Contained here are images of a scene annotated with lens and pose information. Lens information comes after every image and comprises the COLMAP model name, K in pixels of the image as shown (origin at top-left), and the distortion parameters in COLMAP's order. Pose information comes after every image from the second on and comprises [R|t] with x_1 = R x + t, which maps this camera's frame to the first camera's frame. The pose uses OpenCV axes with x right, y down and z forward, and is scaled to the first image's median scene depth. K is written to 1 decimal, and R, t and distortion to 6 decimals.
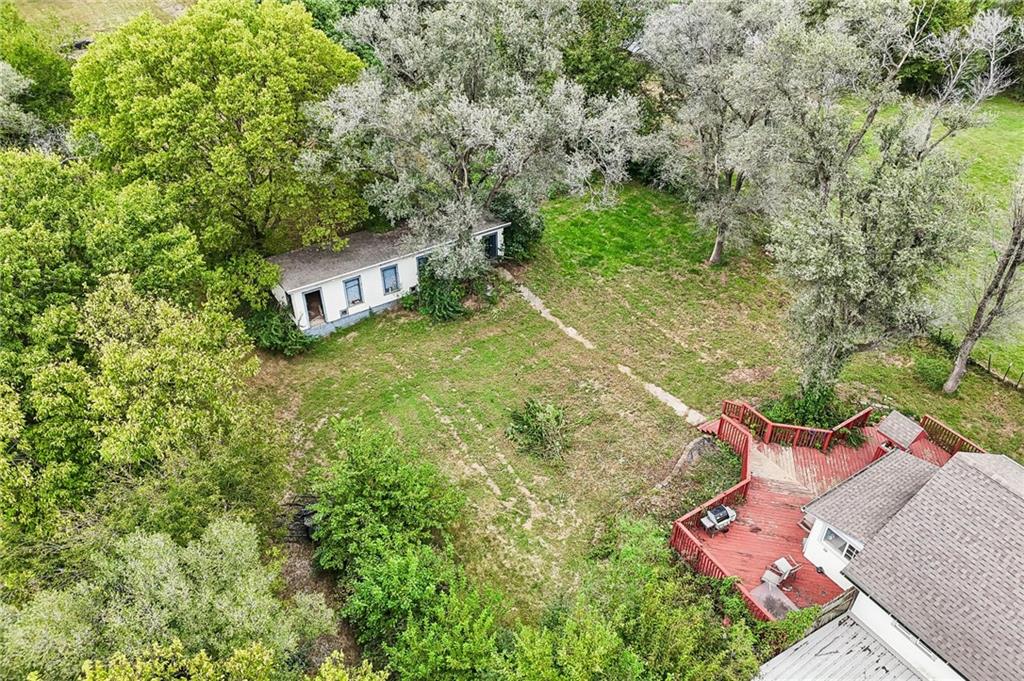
lens RADIAL K [[747.3, 0, 512.0], [0, 747.3, 340.5], [0, 0, 1]] dist [0.032002, -0.004972]
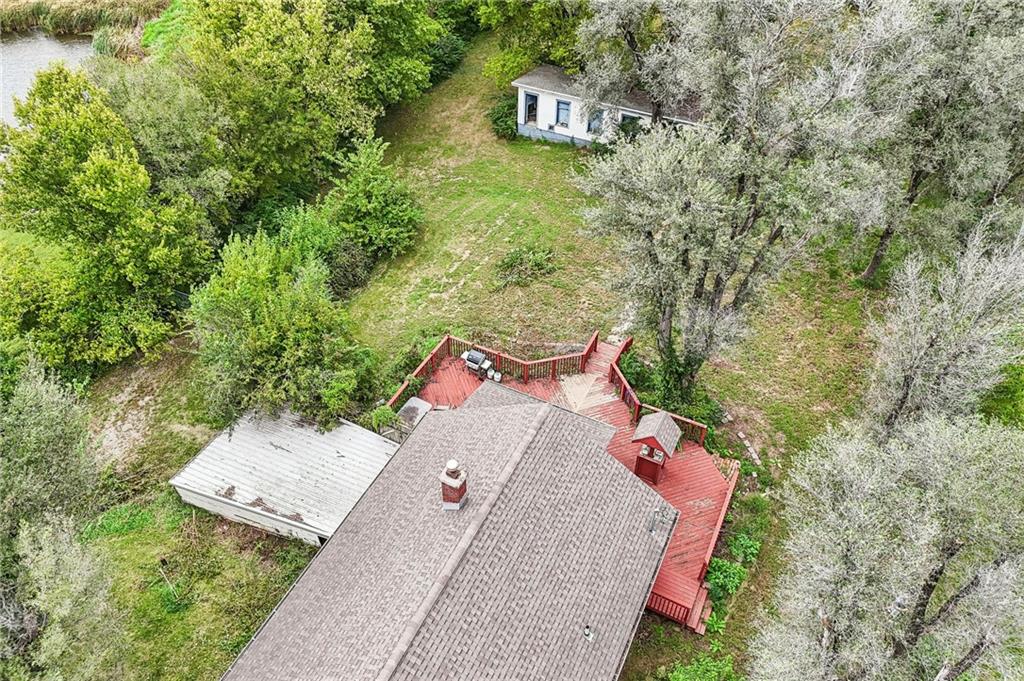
lens RADIAL K [[747.3, 0, 512.0], [0, 747.3, 340.5], [0, 0, 1]] dist [0.032002, -0.004972]
pose [[0.510746, 0.593791, -0.621732, 0.684409], [-0.516275, 0.790094, 0.330472, -0.131258], [0.687458, 0.152198, 0.710097, 0.161463]]
